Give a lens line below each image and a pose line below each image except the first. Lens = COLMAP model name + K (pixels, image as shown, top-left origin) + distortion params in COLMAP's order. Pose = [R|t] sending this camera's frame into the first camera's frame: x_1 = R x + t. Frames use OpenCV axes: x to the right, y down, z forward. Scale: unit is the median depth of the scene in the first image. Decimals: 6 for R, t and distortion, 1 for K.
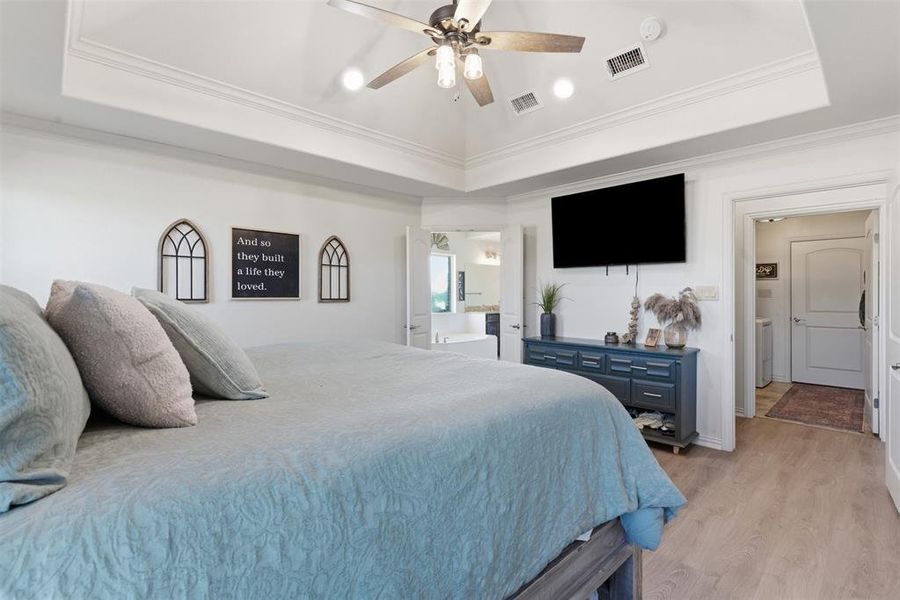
lens RADIAL K [[411.3, 0, 450.0], [0, 411.3, 300.0], [0, 0, 1]] dist [0.002195, -0.000560]
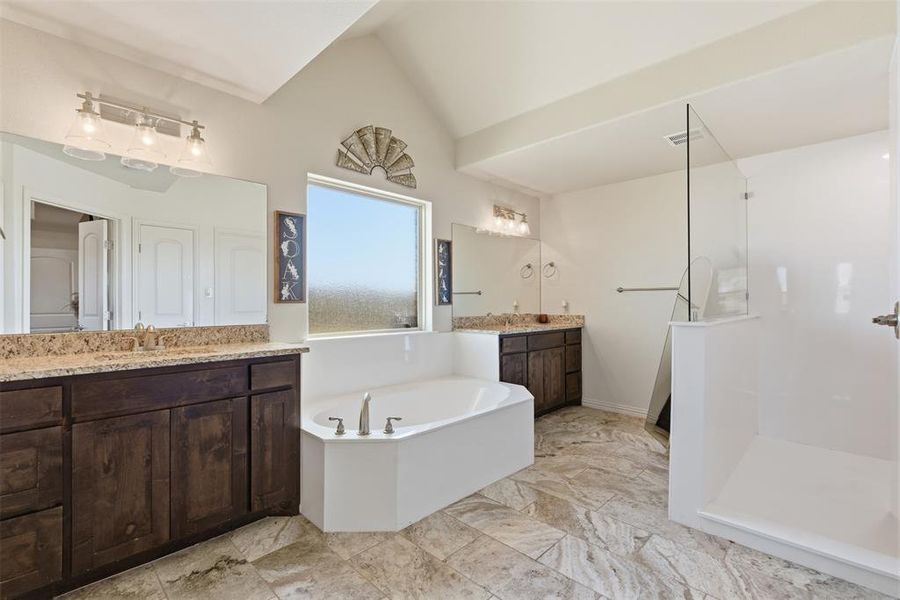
lens RADIAL K [[411.3, 0, 450.0], [0, 411.3, 300.0], [0, 0, 1]] dist [0.002195, -0.000560]
pose [[0.999483, -0.000597, 0.032155, 0.019716], [0.001216, 0.999814, -0.019235, 0.005241], [-0.032138, 0.019265, 0.999298, 0.552525]]
